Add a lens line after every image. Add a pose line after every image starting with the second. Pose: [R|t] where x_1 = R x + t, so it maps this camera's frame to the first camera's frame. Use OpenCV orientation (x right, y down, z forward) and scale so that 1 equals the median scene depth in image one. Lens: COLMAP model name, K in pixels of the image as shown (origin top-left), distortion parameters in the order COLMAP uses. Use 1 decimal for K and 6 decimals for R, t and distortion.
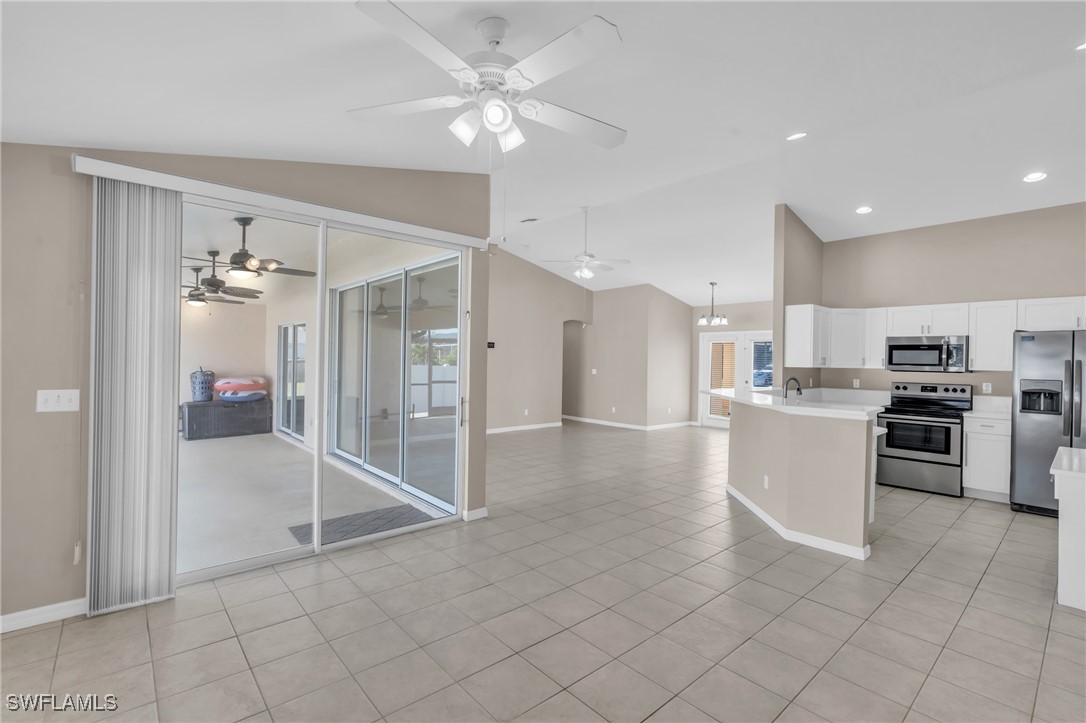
lens RADIAL K [[488.5, 0, 540.2], [0, 488.5, 359.7], [0, 0, 1]] dist [-0.006521, 0.002564]
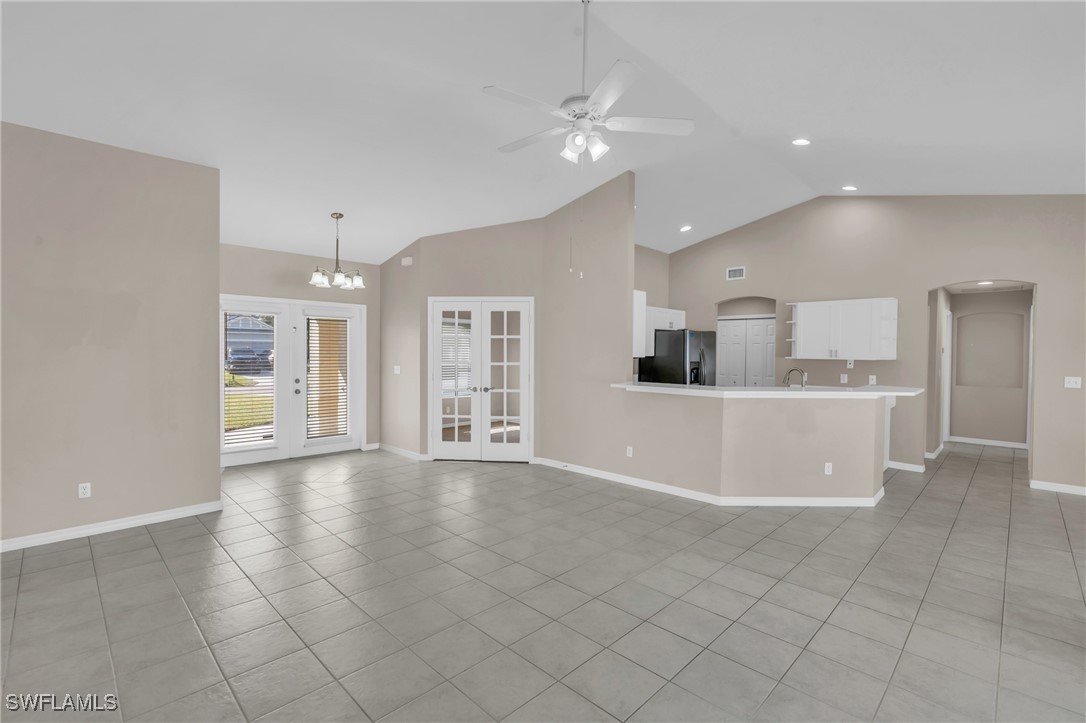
lens RADIAL K [[488.5, 0, 541.2], [0, 488.5, 361.4], [0, 0, 1]] dist [-0.006521, 0.002564]
pose [[-0.075830, -0.037935, 0.996399, -0.381398], [-0.008723, 0.999263, 0.037381, -0.010192], [-0.997083, -0.005857, -0.076105, 1.227156]]
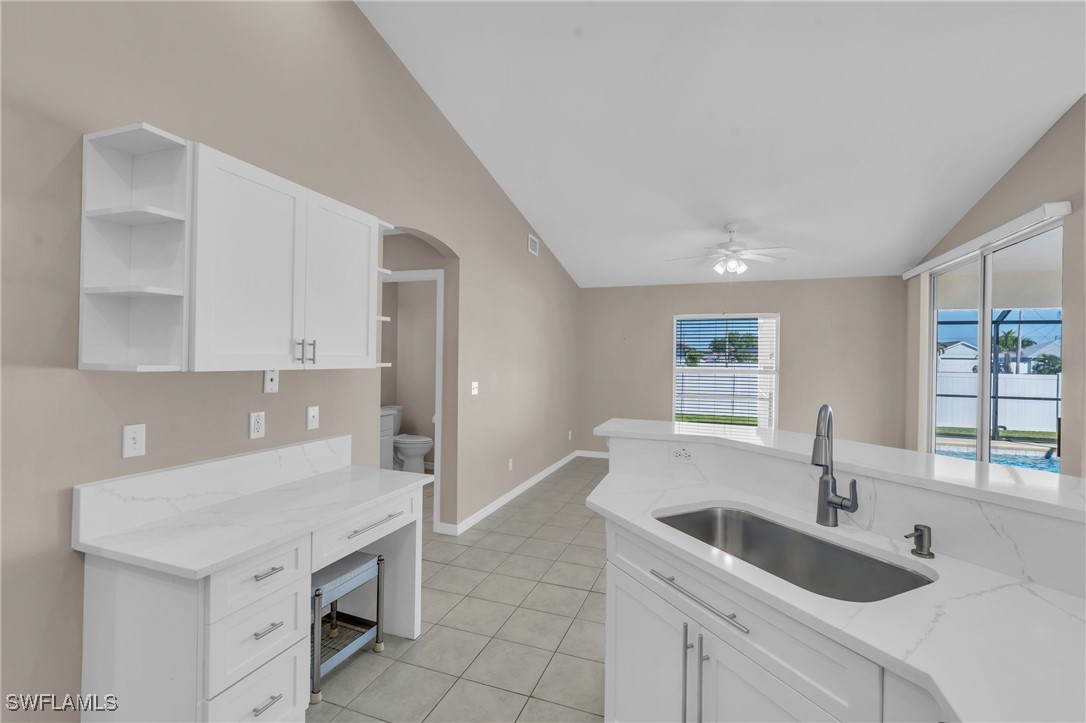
lens RADIAL K [[488.5, 0, 541.6], [0, 488.5, 358.2], [0, 0, 1]] dist [-0.006521, 0.002564]
pose [[-0.876231, -0.027557, -0.481104, 0.631948], [-0.028403, 0.999581, -0.005524, 0.008258], [0.481054, 0.008825, -0.876646, 0.896737]]
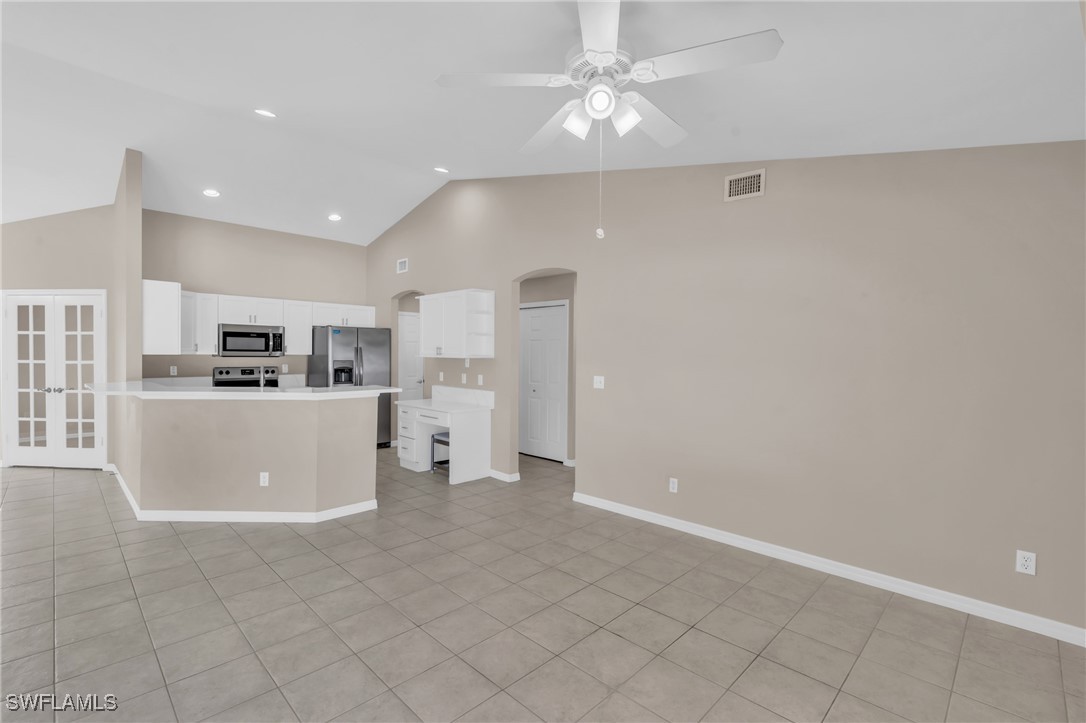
lens RADIAL K [[488.5, 0, 538.9], [0, 488.5, 359.1], [0, 0, 1]] dist [-0.006521, 0.002564]
pose [[-0.067134, -0.026570, 0.997390, -0.354142], [-0.008480, 0.999624, 0.026059, -0.004396], [-0.997708, -0.006709, -0.067334, 0.392514]]
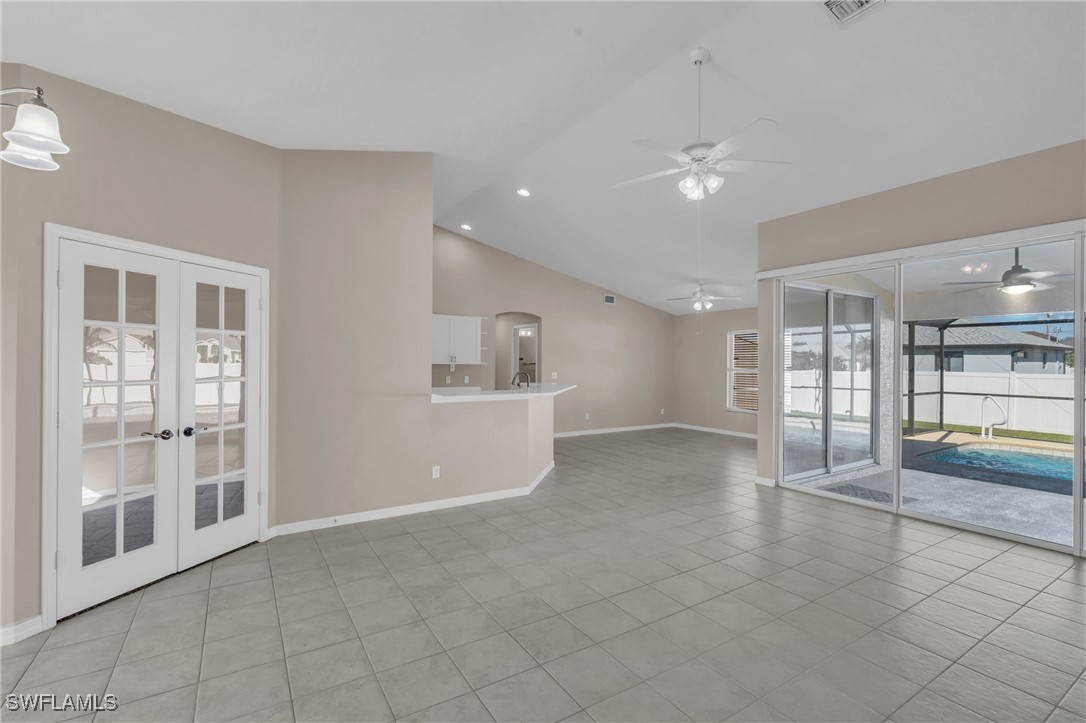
lens RADIAL K [[488.5, 0, 539.9], [0, 488.5, 363.0], [0, 0, 1]] dist [-0.006521, 0.002564]
pose [[-0.987223, -0.023551, 0.157598, 0.192455], [-0.022619, 0.999714, 0.007710, 0.000830], [-0.157734, 0.004046, -0.987473, 1.734615]]
